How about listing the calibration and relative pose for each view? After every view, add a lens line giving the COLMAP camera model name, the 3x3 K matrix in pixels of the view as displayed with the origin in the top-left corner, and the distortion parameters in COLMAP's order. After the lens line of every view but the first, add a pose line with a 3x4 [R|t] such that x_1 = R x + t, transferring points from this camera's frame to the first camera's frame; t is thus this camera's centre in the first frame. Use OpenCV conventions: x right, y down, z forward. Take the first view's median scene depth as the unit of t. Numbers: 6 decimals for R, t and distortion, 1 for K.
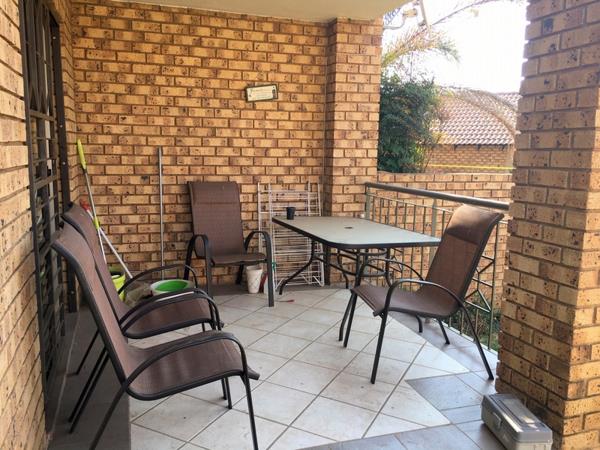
lens RADIAL K [[513.0, 0, 300.0], [0, 513.0, 225.0], [0, 0, 1]] dist [0.074328, -0.103837]
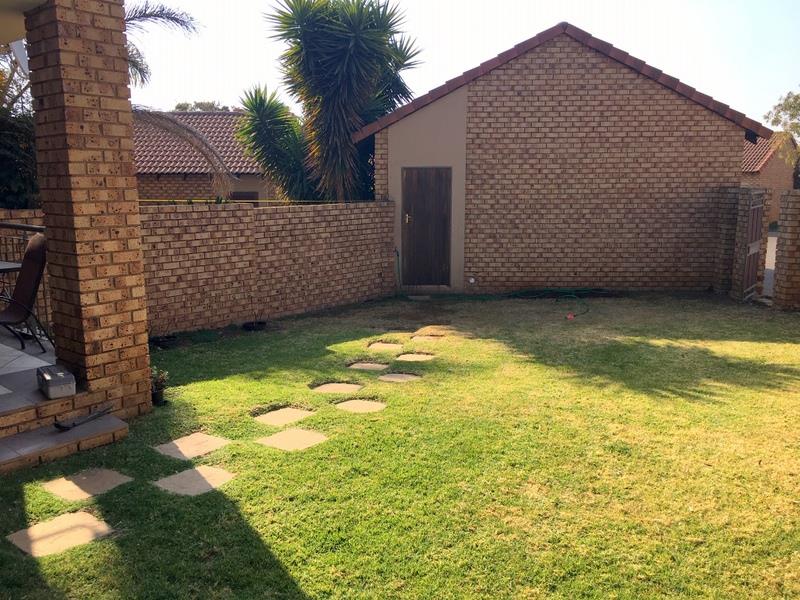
lens RADIAL K [[684.0, 0, 400.0], [0, 684.0, 300.0], [0, 0, 1]] dist [0.074328, -0.103837]
pose [[0.853864, -0.112003, 0.508302, 0.285730], [0.095237, 0.993706, 0.058979, 0.142950], [-0.511709, -0.001950, 0.859157, -1.175091]]
